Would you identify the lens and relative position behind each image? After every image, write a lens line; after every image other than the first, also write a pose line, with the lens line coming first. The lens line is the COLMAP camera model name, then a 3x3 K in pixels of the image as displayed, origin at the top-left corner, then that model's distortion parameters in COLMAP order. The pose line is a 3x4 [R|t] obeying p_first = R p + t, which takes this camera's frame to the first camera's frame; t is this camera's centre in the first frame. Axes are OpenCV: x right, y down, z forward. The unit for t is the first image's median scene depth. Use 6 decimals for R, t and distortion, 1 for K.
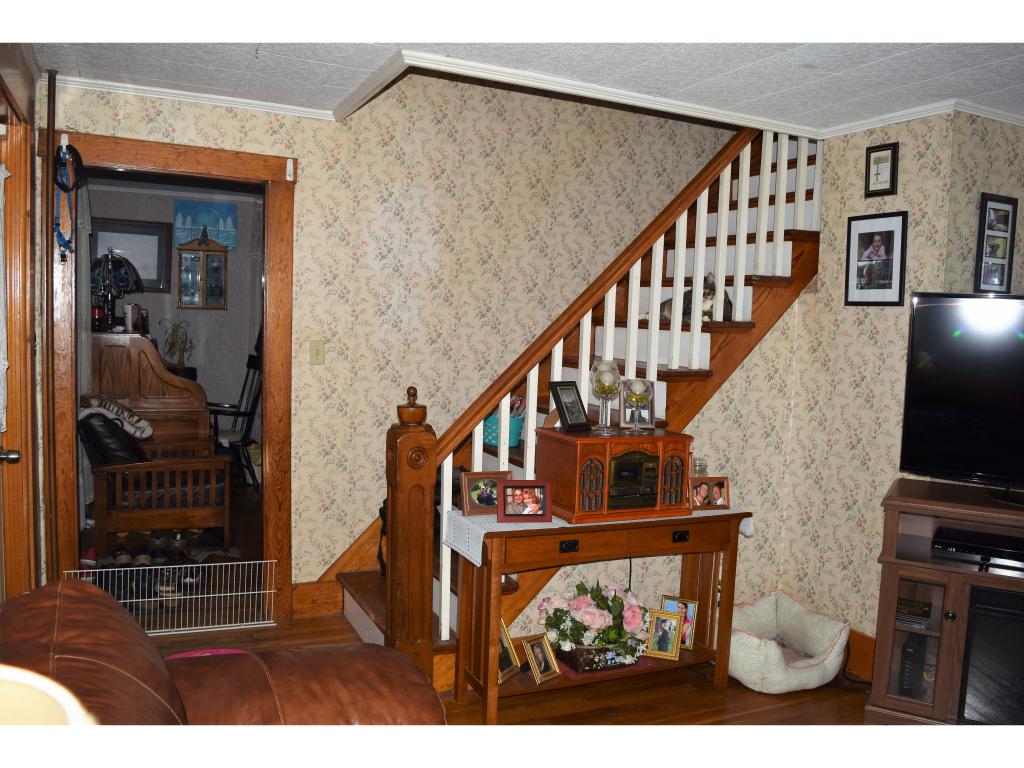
lens RADIAL K [[875.4, 0, 511.6], [0, 875.4, 385.8], [0, 0, 1]] dist [-0.074176, 0.012828]
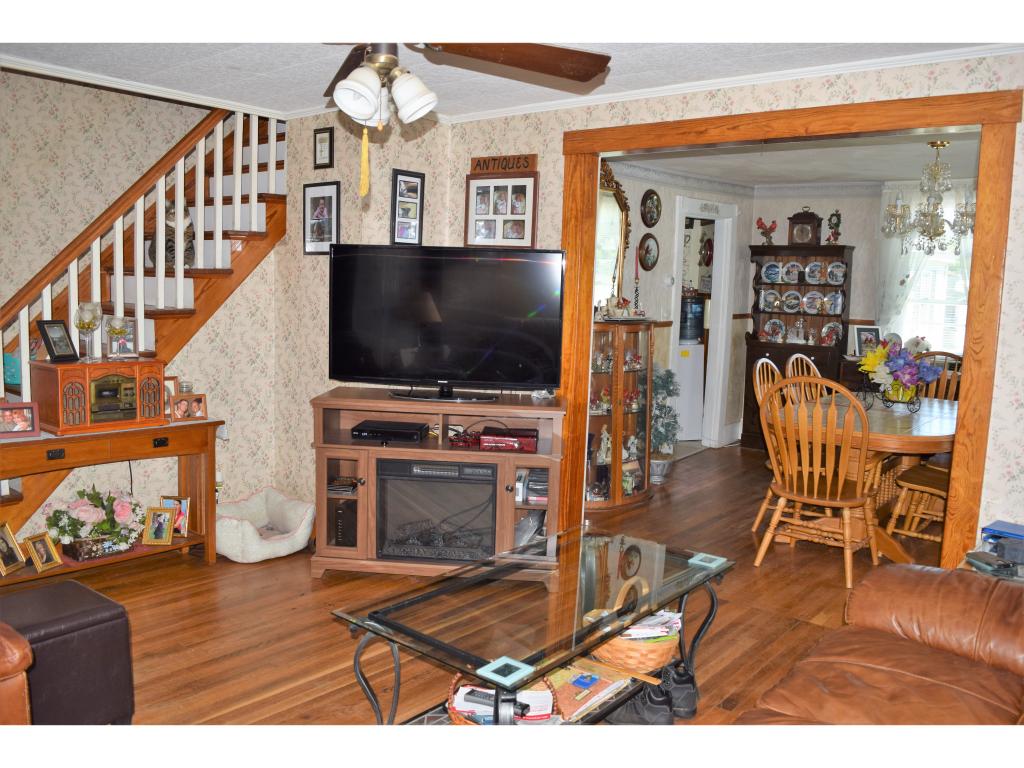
lens RADIAL K [[875.4, 0, 513.0], [0, 875.4, 378.8], [0, 0, 1]] dist [-0.074176, 0.012828]
pose [[0.909765, -0.053724, 0.411633, 0.140110], [0.035641, 0.998037, 0.051488, 0.035203], [-0.413591, -0.032171, 0.909894, -0.305231]]
